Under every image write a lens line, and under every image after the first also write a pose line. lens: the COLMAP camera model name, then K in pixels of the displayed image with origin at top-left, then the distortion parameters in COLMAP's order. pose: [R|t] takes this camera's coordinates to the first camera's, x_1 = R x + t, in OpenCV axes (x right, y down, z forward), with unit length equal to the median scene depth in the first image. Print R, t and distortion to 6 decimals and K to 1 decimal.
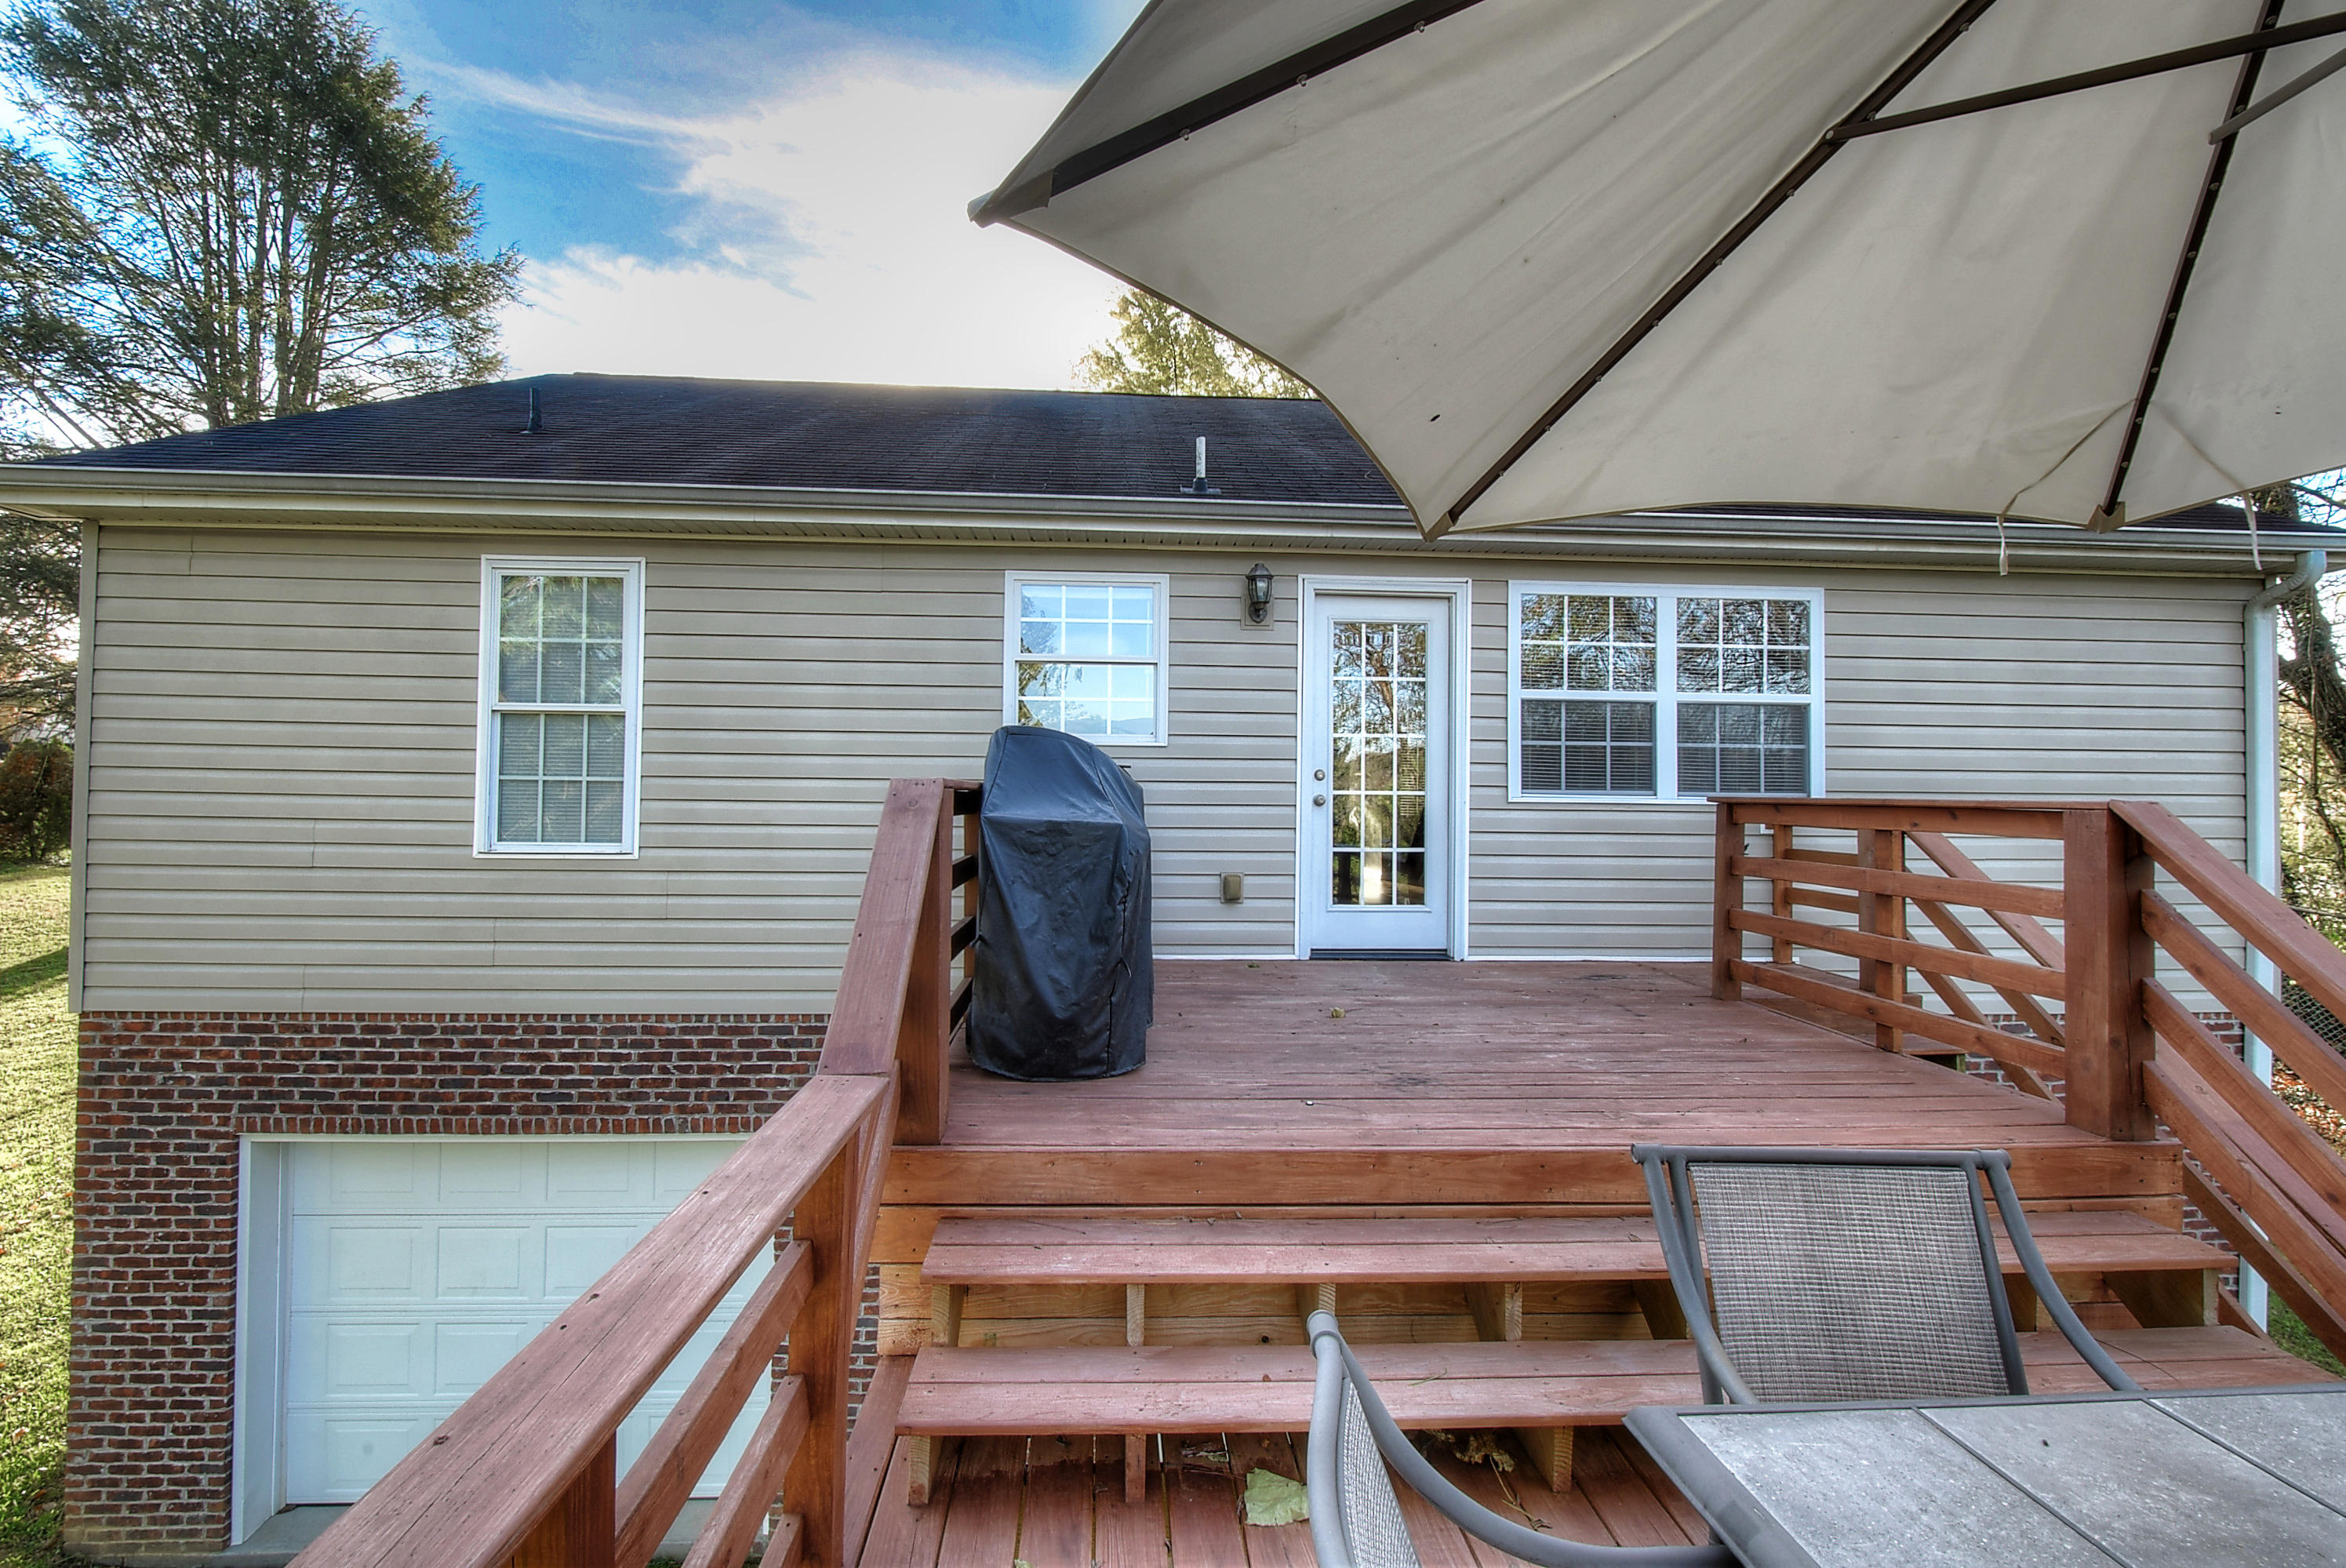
lens RADIAL K [[1023.6, 0, 1167.1], [0, 1023.6, 783.3], [0, 0, 1]] dist [-0.002002, -0.001070]
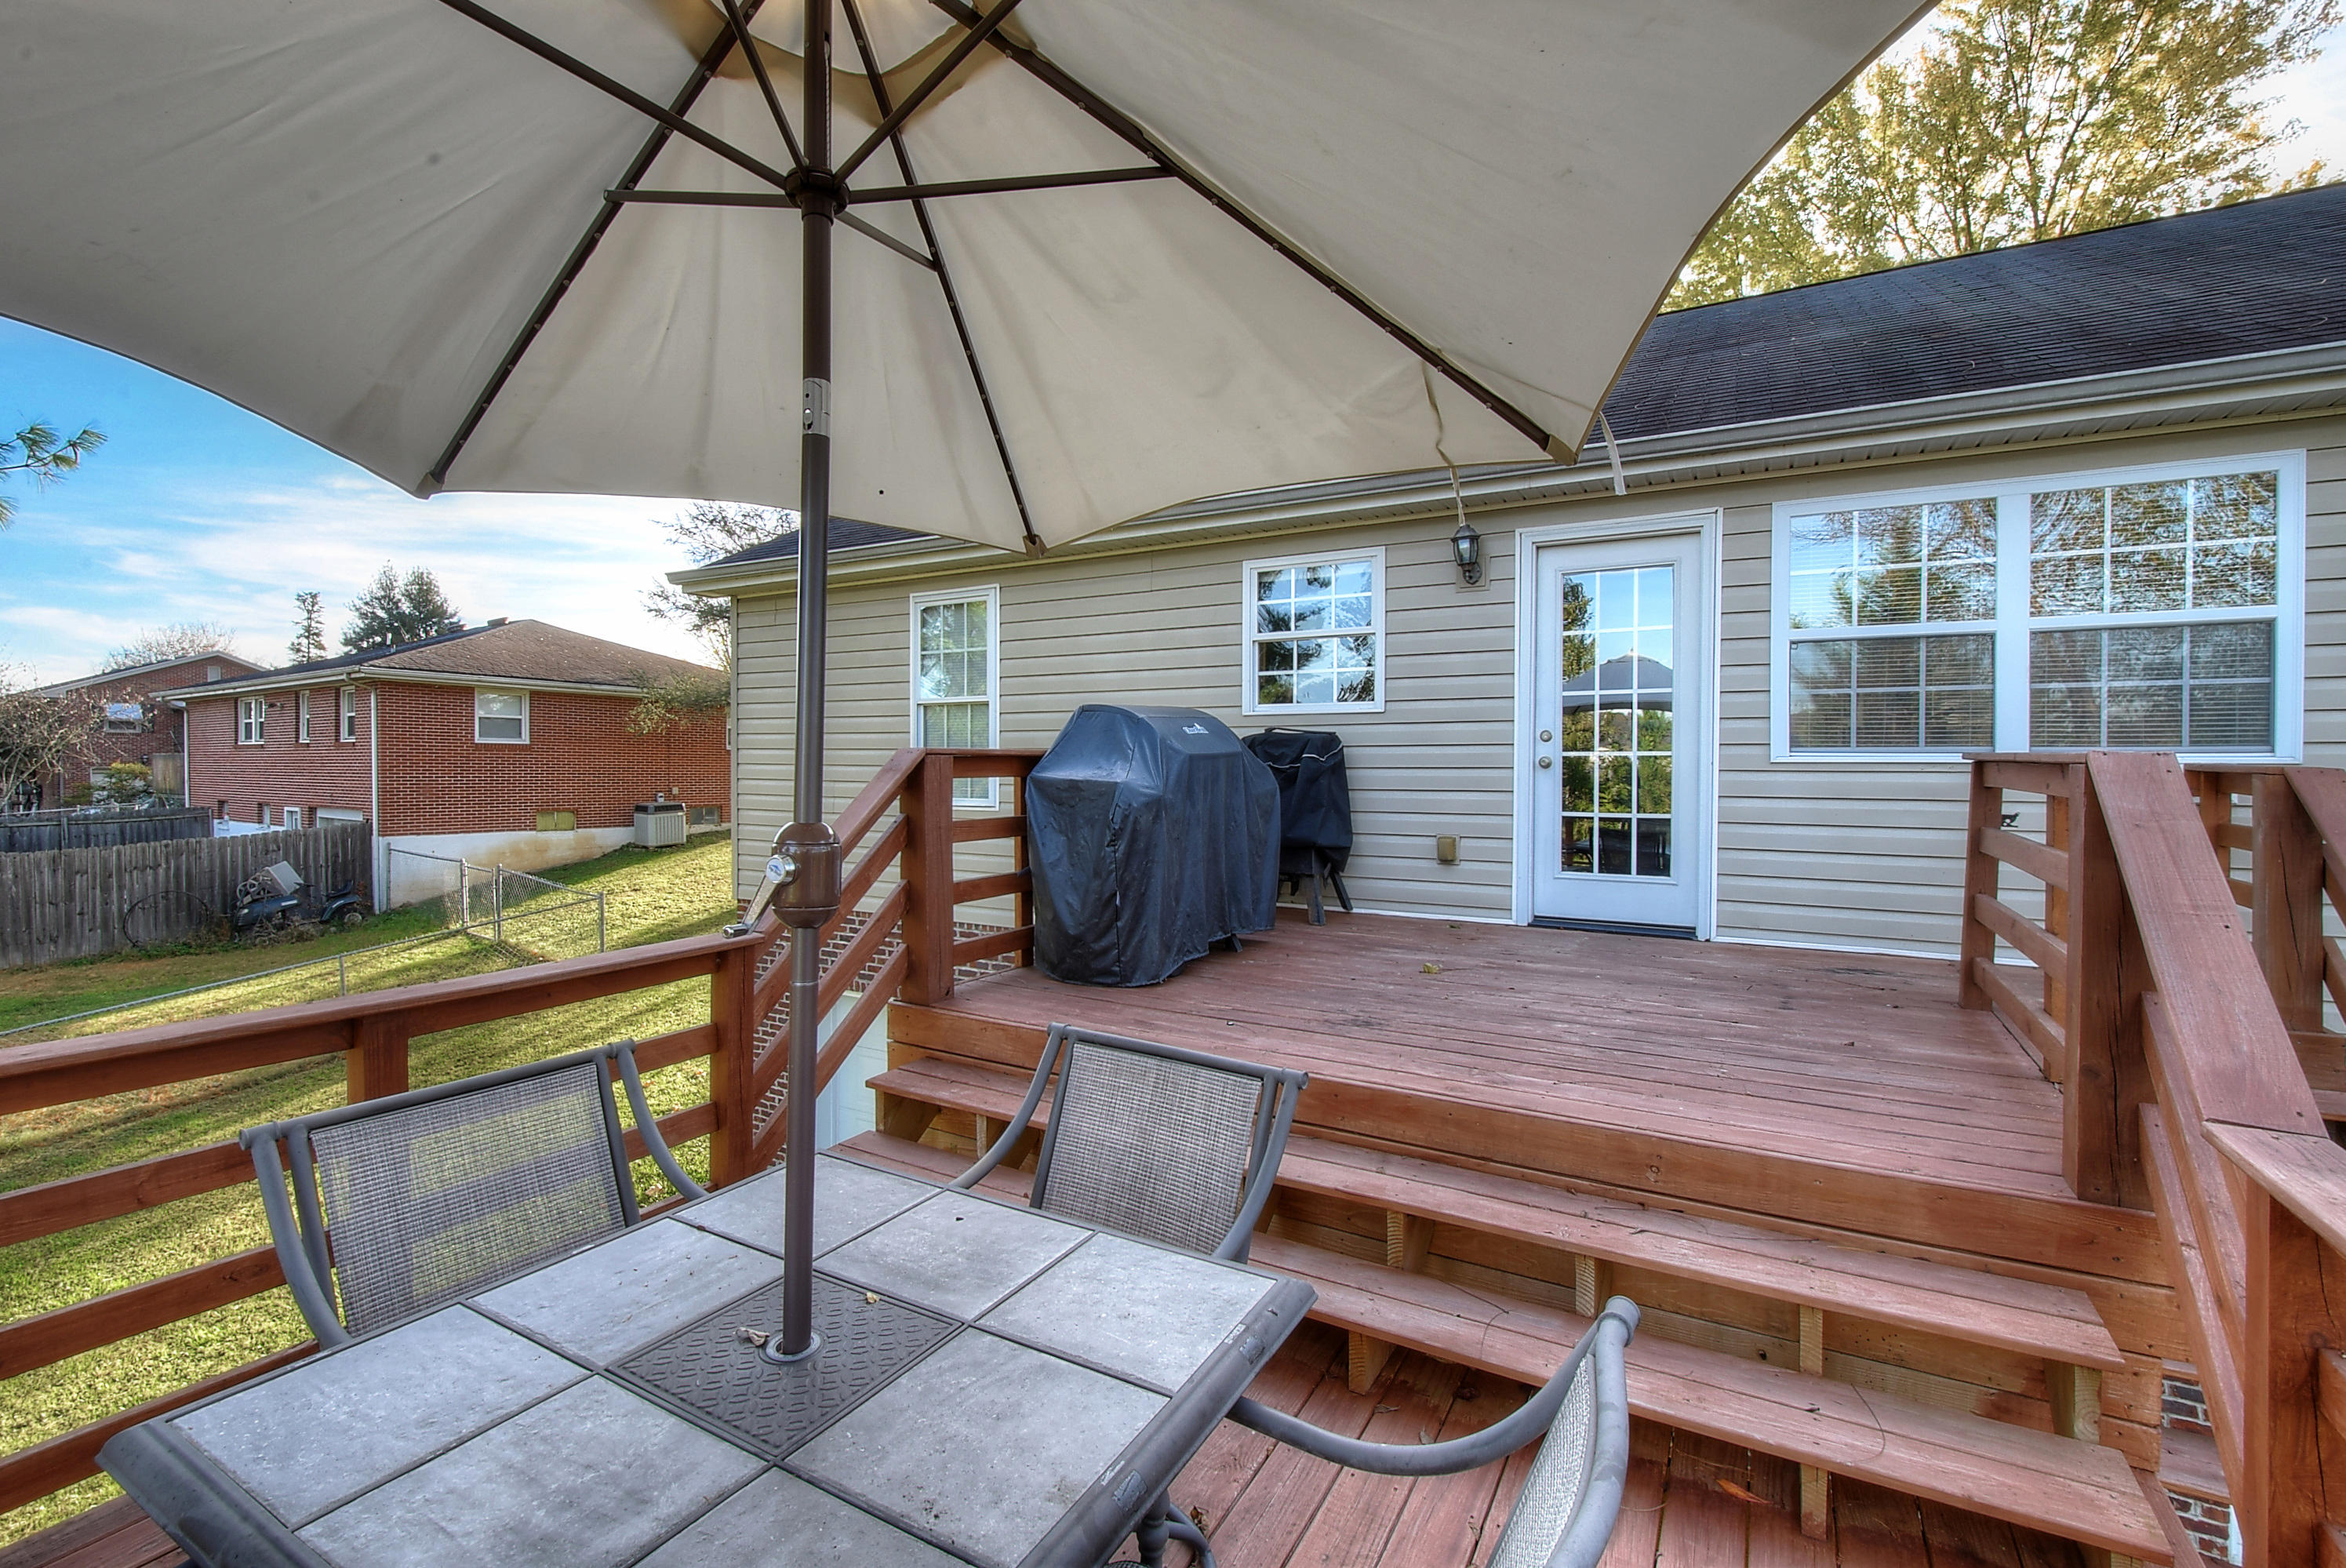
lens RADIAL K [[1023.6, 0, 1171.5], [0, 1023.6, 785.6], [0, 0, 1]] dist [-0.002002, -0.001070]
pose [[0.839124, 0.003588, -0.543928, 0.386754], [0.014770, 0.999459, 0.029379, 0.004930], [0.543739, -0.032687, 0.838617, 0.001760]]
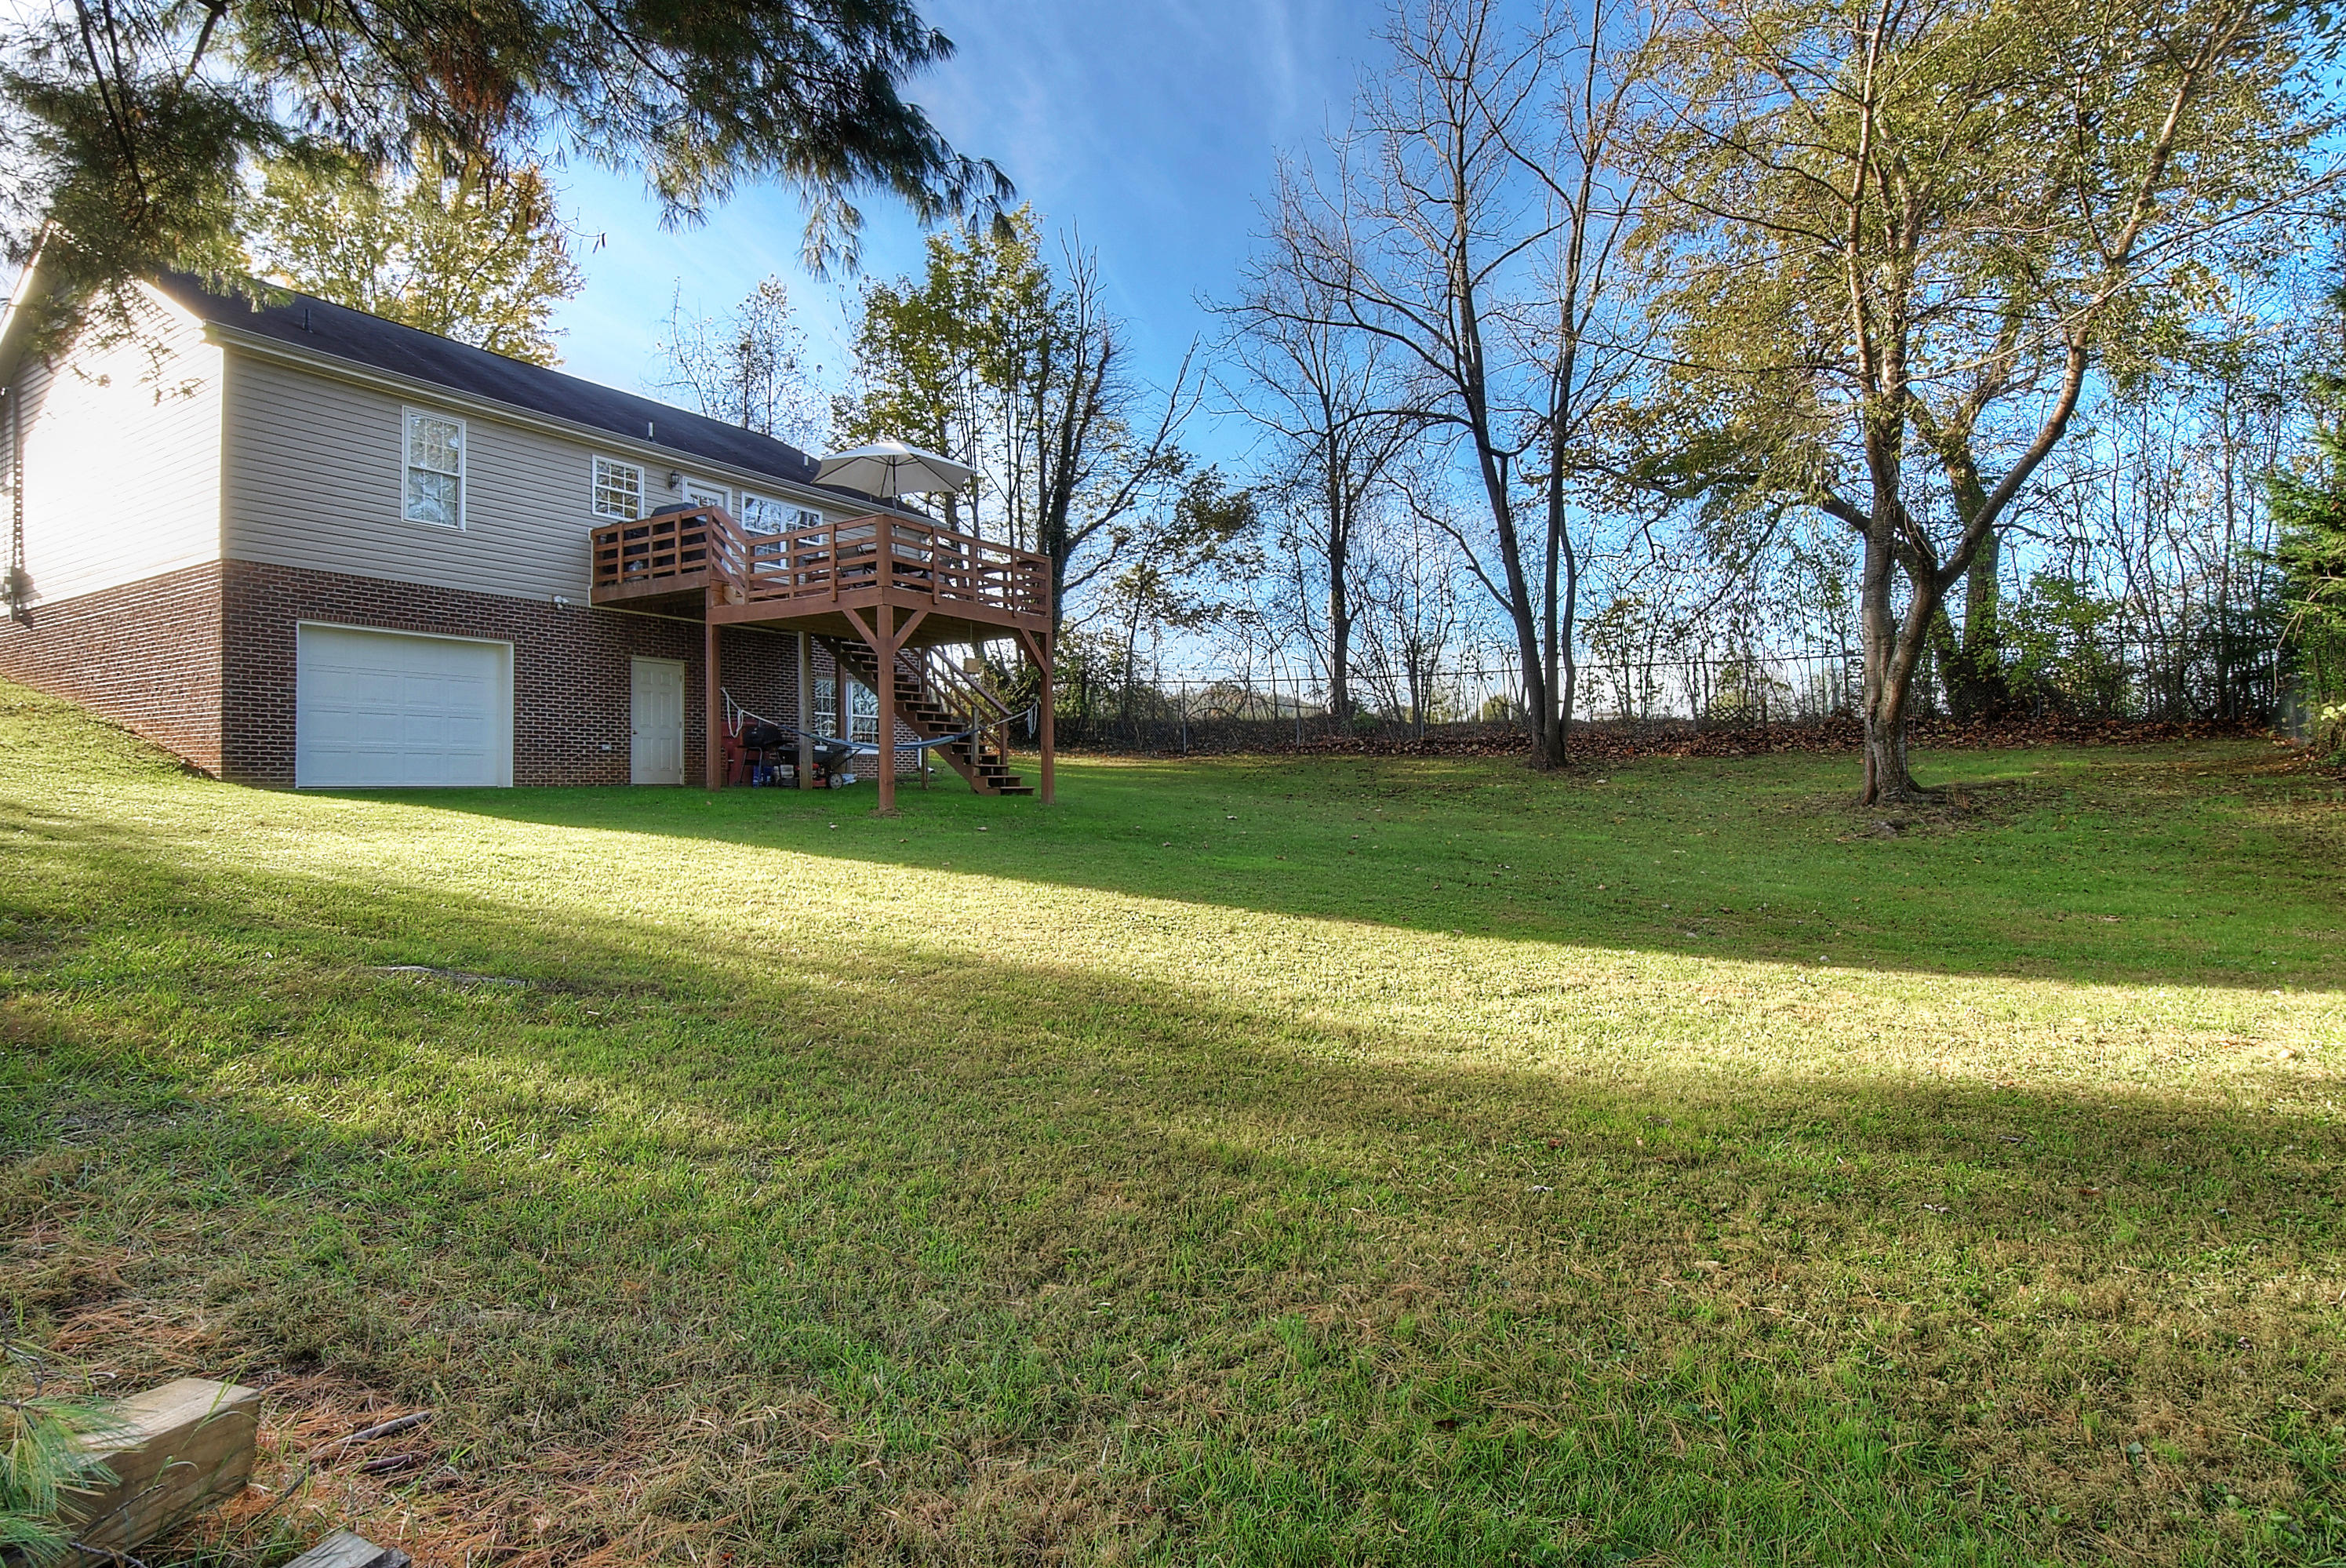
lens RADIAL K [[1207.5, 0, 1176.9], [0, 1207.5, 781.6], [0, 0, 1]] dist [0.000290, -0.000070]
pose [[0.551816, -0.005820, 0.833945, -2.128473], [-0.014885, 0.999748, 0.016826, 0.644780], [-0.833833, -0.021698, 0.551590, -2.315788]]
